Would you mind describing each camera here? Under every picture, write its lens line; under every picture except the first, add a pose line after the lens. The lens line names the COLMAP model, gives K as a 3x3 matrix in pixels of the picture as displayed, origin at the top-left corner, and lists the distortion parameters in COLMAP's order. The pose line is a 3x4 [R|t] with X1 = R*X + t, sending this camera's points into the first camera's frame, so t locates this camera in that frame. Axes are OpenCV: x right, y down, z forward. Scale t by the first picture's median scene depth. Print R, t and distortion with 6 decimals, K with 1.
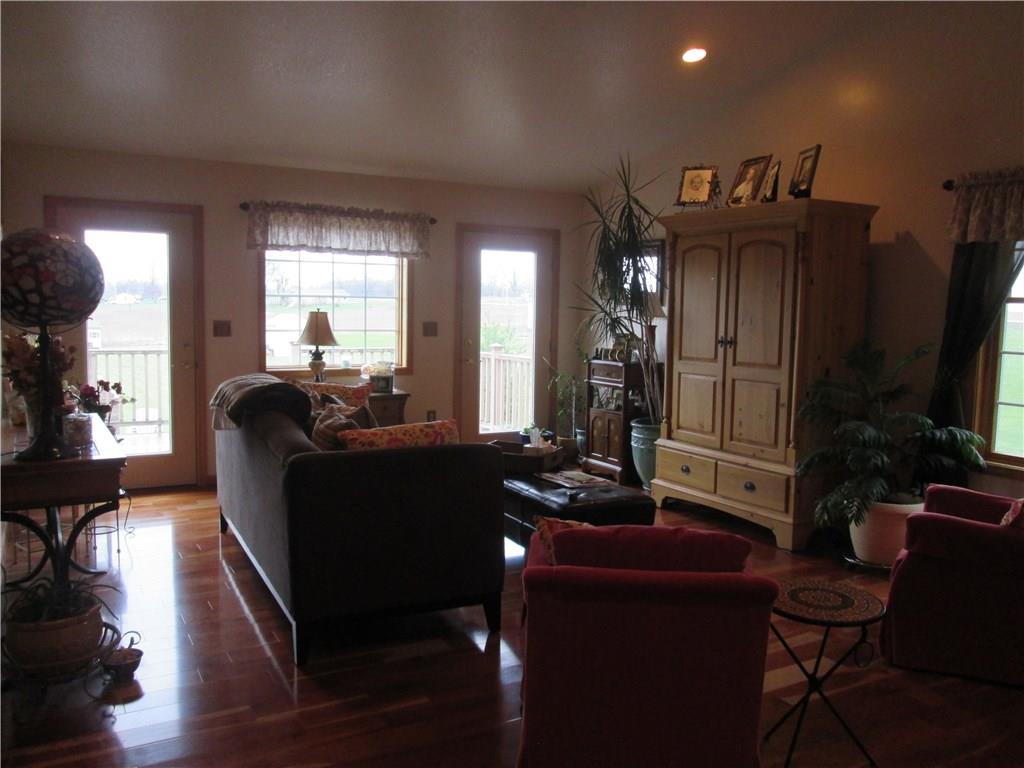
lens RADIAL K [[850.8, 0, 509.4], [0, 850.8, 384.9], [0, 0, 1]] dist [-0.046016, 0.019983]
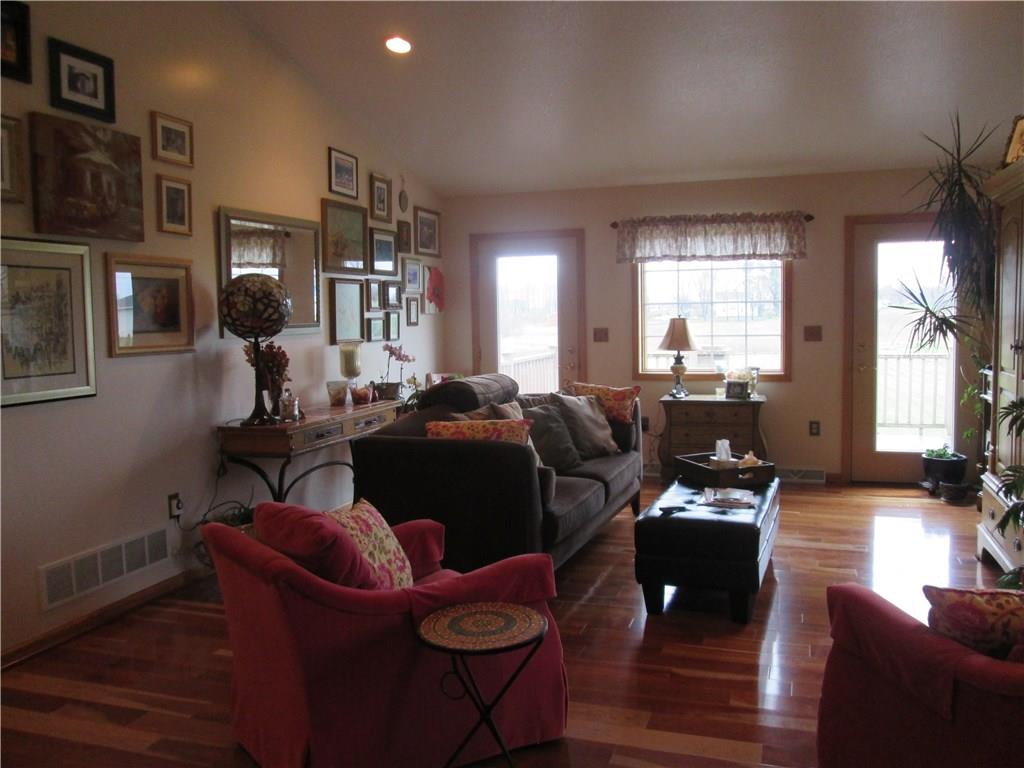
lens RADIAL K [[850.8, 0, 510.8], [0, 850.8, 386.0], [0, 0, 1]] dist [-0.046016, 0.019983]
pose [[0.661769, 0.034711, -0.748904, 0.422985], [-0.037307, 0.999215, 0.013347, -0.009054], [0.748779, 0.019107, 0.662544, 0.154340]]
